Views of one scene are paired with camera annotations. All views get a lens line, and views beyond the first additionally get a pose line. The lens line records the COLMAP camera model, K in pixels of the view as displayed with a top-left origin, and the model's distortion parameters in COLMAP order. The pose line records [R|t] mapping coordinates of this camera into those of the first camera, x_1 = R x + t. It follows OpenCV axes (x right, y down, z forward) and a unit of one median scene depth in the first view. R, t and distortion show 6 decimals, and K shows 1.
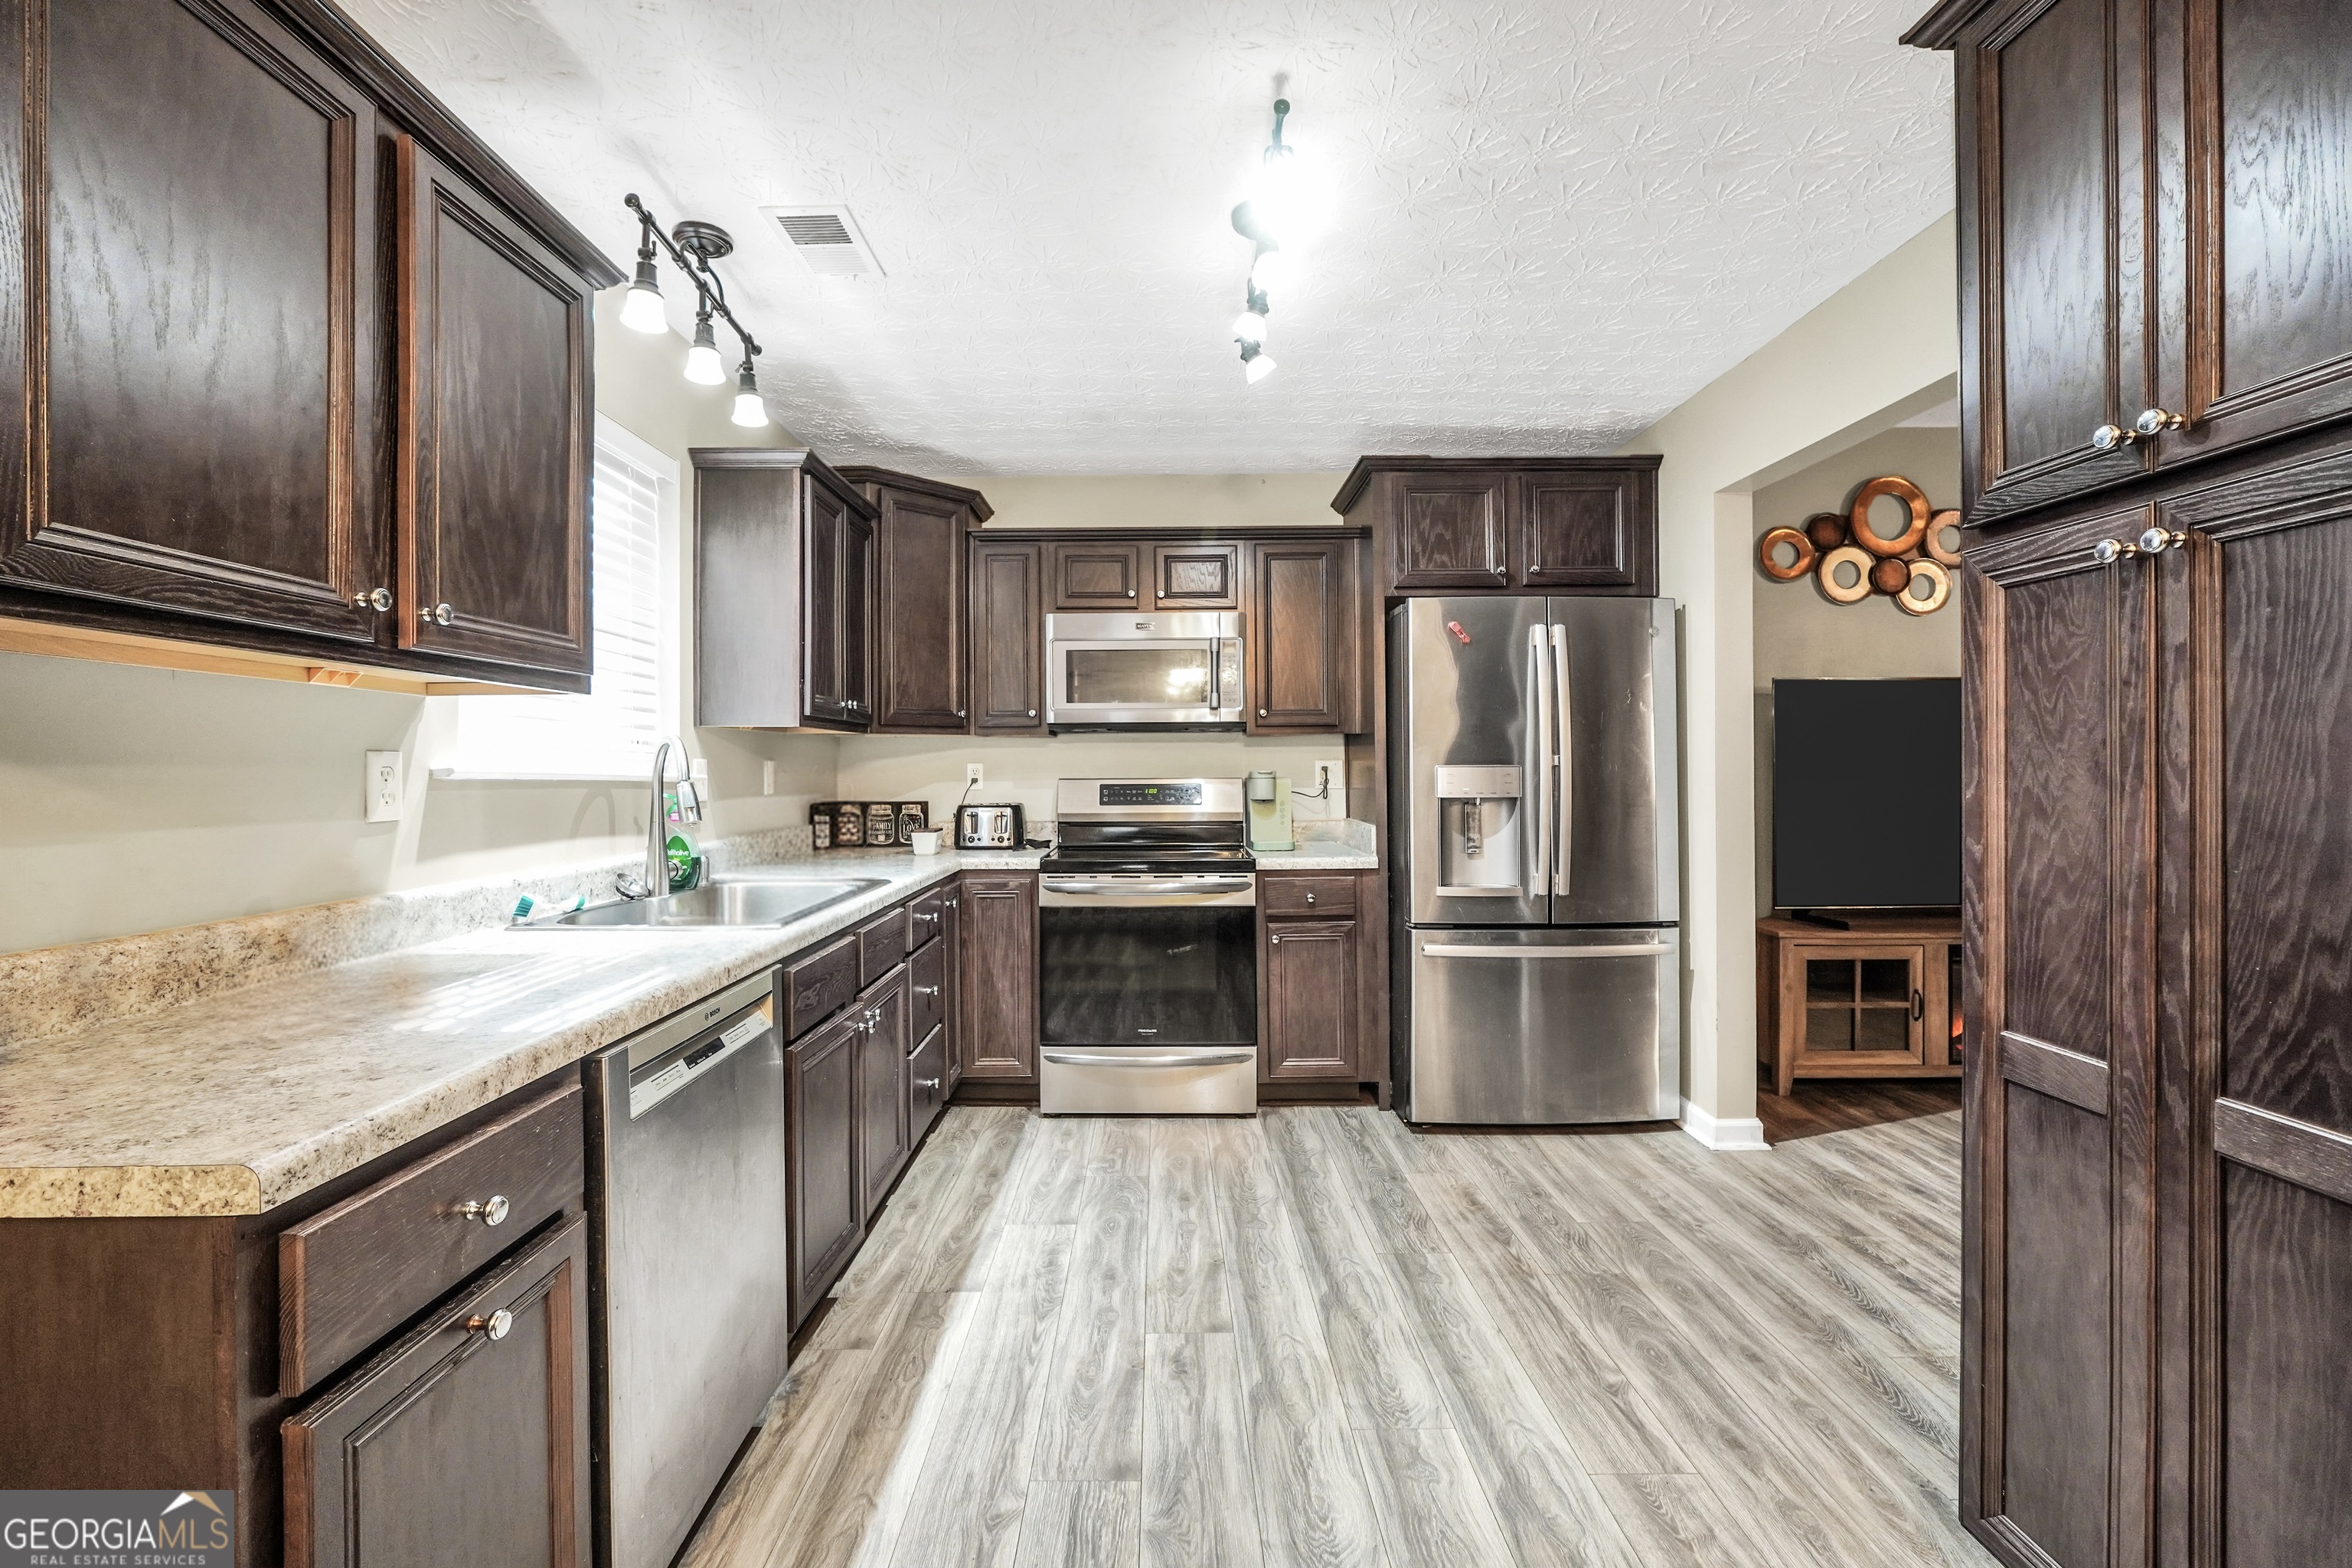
lens RADIAL K [[995.0, 0, 1175.0], [0, 995.0, 768.2], [0, 0, 1]] dist [-0.012659, 0.000114]
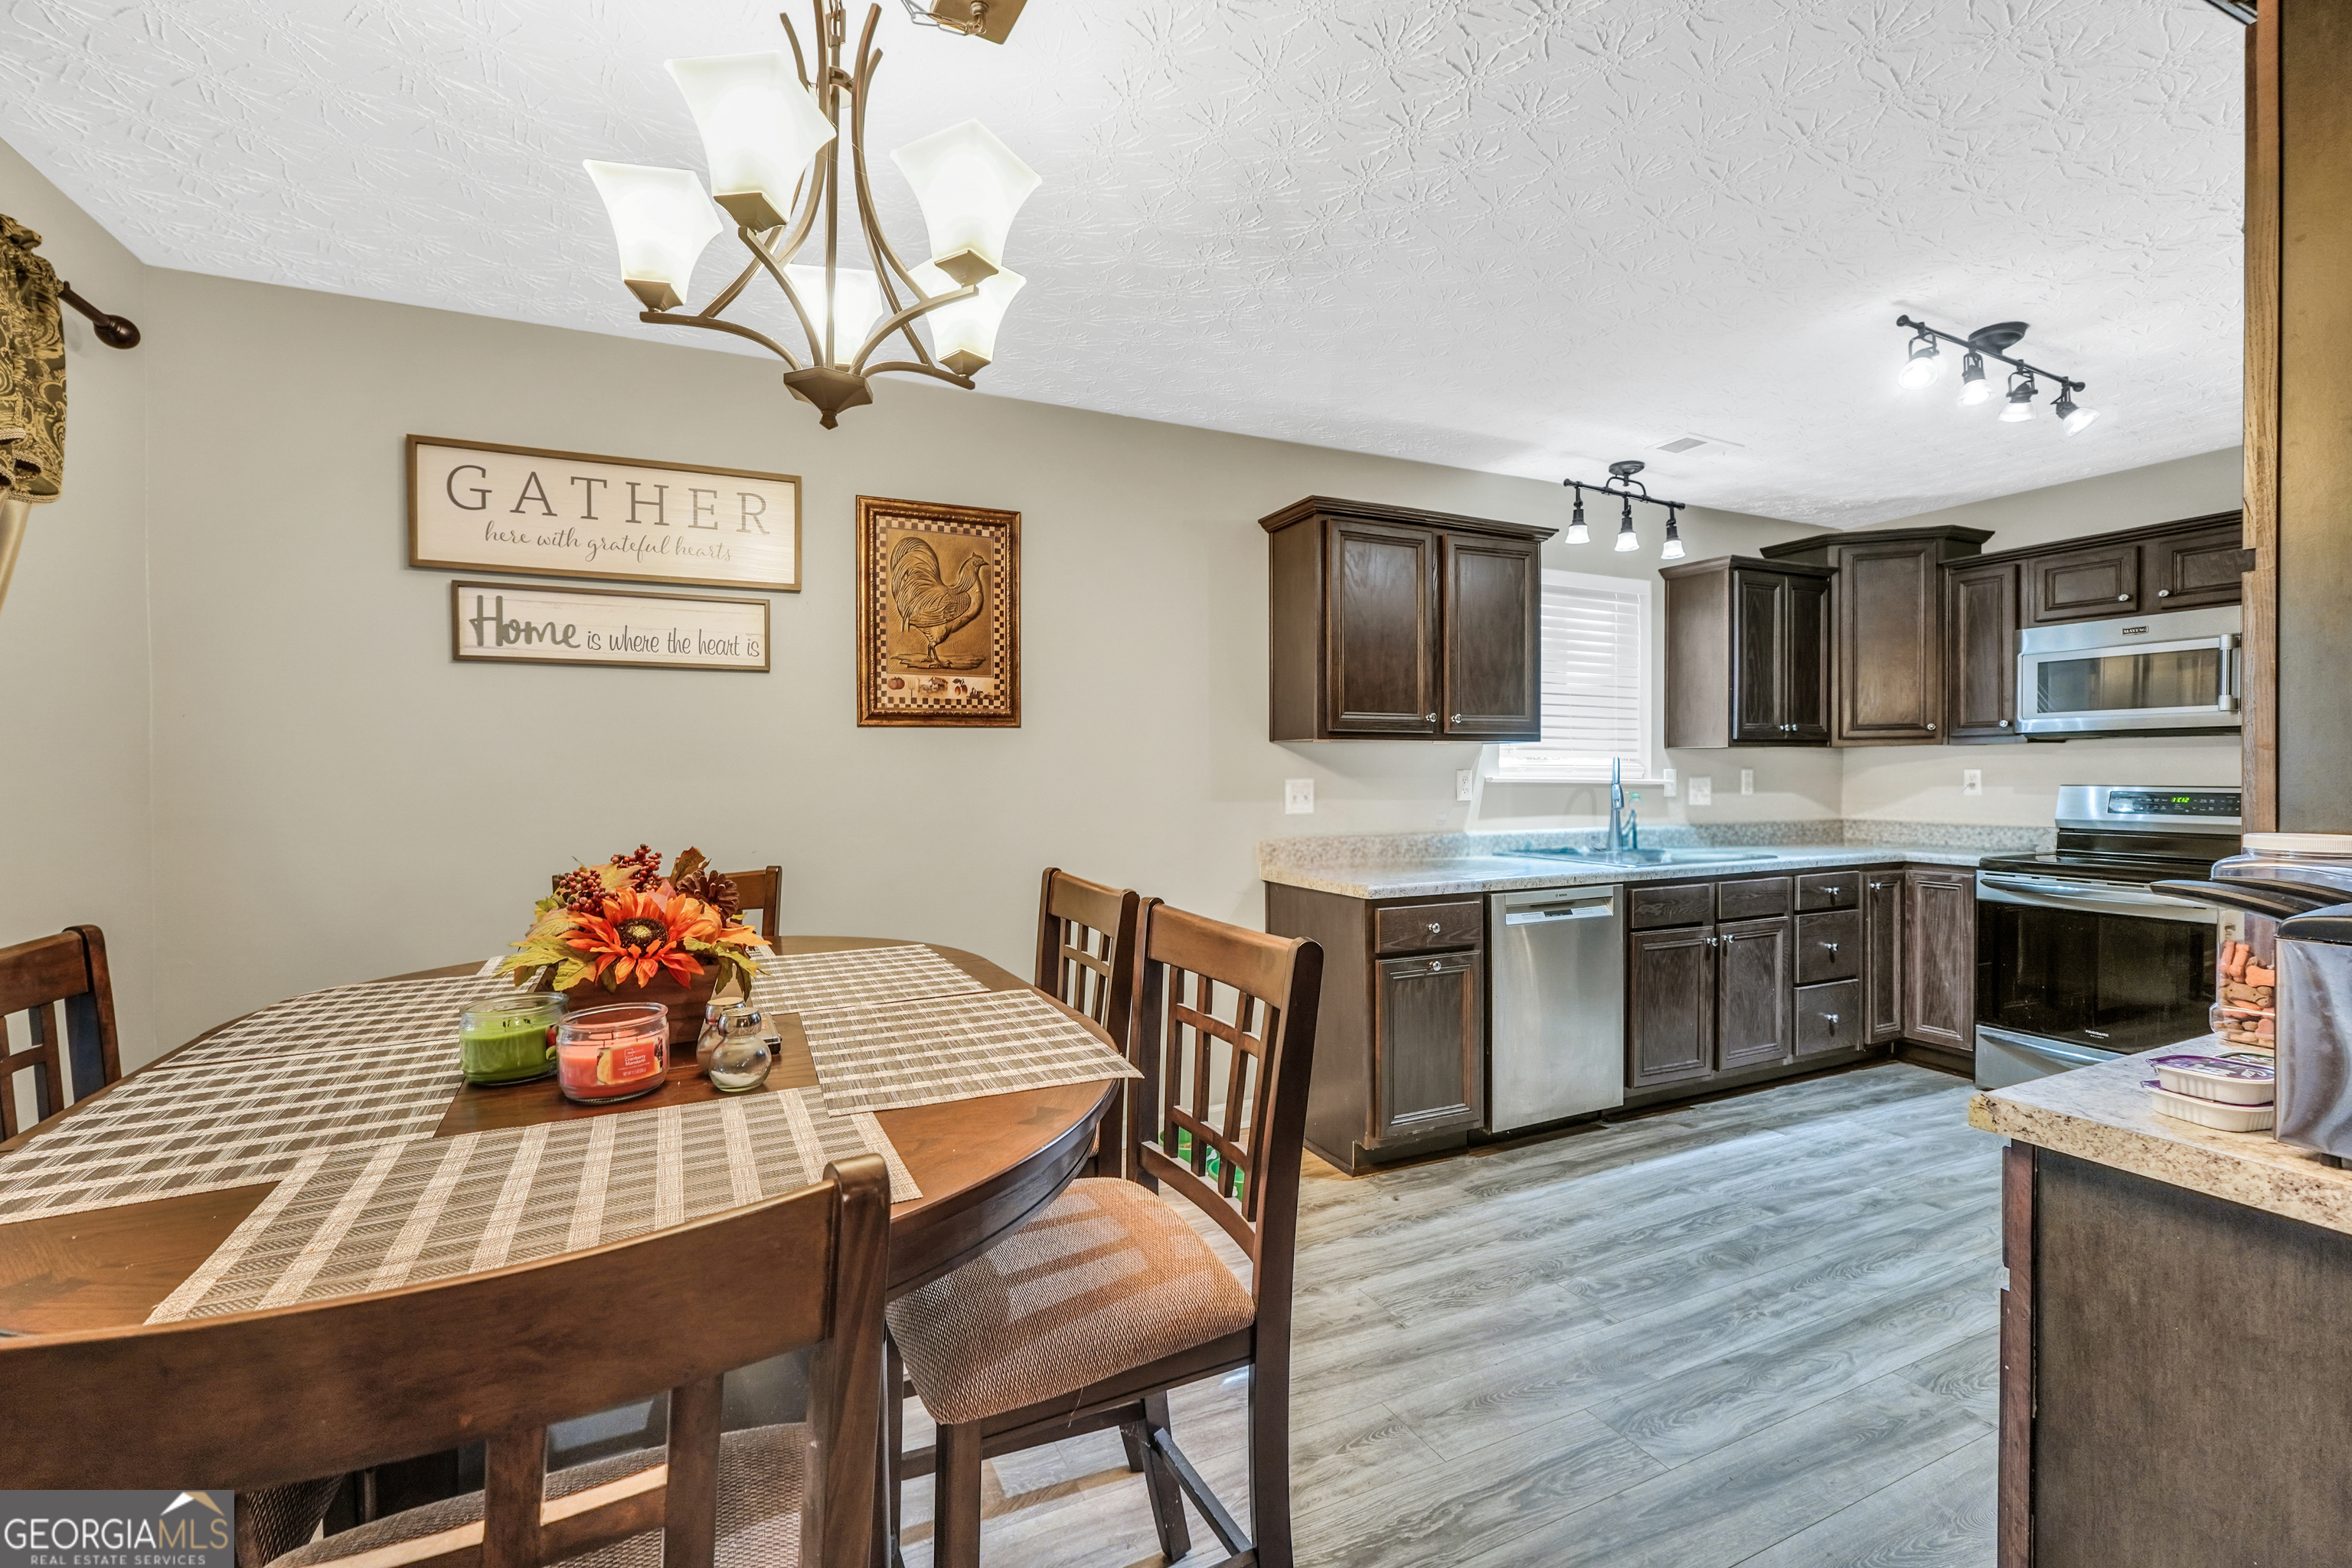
lens RADIAL K [[1031.9, 0, 1174.9], [0, 1031.9, 772.0], [0, 0, 1]] dist [0.000359, 0.000028]
pose [[0.426238, 0.006017, -0.904591, 0.774420], [0.003405, 0.999960, 0.008256, -0.024690], [0.904605, -0.006599, 0.426200, -0.451901]]
